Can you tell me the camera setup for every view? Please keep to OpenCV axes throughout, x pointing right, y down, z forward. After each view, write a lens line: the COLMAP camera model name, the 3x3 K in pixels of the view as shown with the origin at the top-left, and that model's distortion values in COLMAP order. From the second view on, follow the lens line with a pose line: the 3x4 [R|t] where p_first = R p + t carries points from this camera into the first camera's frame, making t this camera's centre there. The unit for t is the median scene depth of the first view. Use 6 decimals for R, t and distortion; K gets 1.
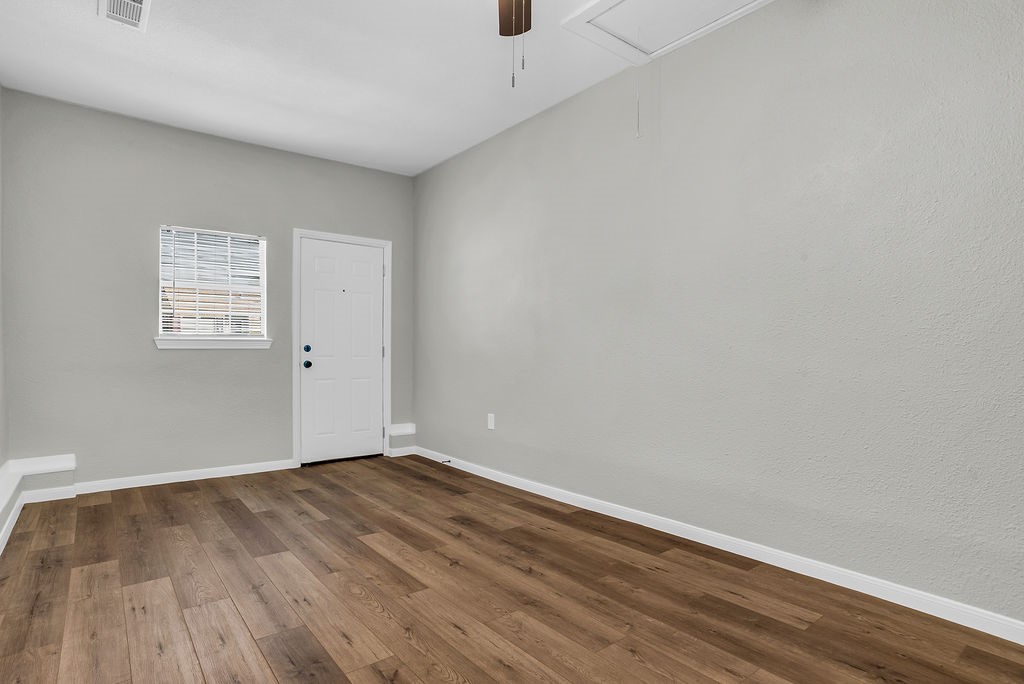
lens RADIAL K [[528.6, 0, 512.4], [0, 528.6, 344.0], [0, 0, 1]] dist [0.001116, 0.000344]
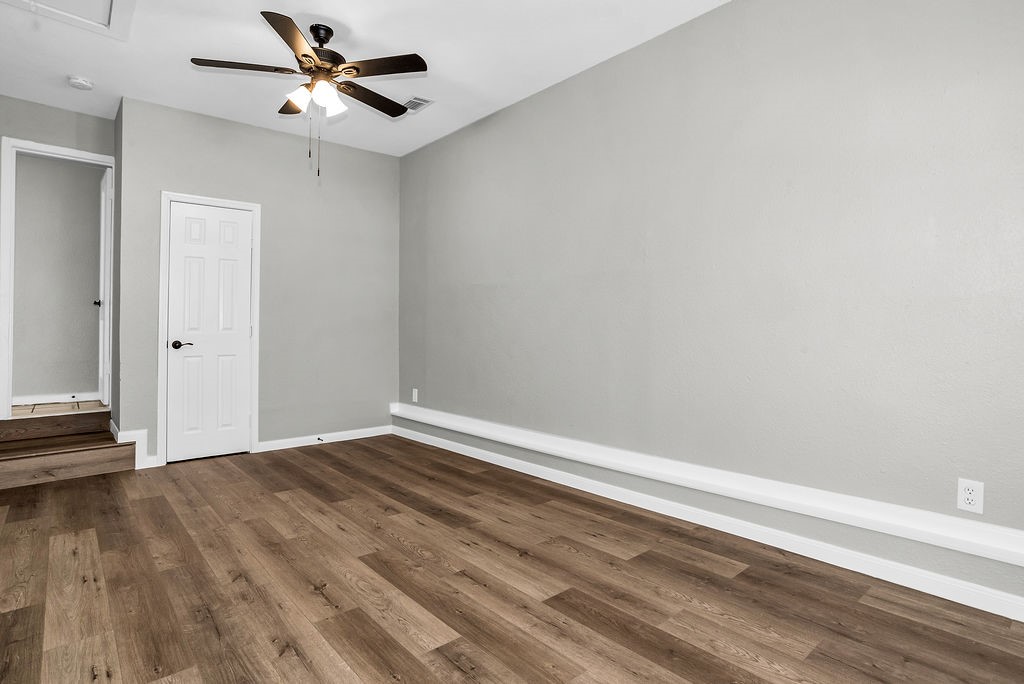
lens RADIAL K [[526.6, 0, 511.7], [0, 526.6, 337.9], [0, 0, 1]] dist [0.001312, 0.001337]
pose [[-0.999103, 0.005123, -0.042047, -0.417078], [0.005082, 0.999987, 0.001059, 0.031403], [0.042052, 0.000844, -0.999115, 2.034962]]
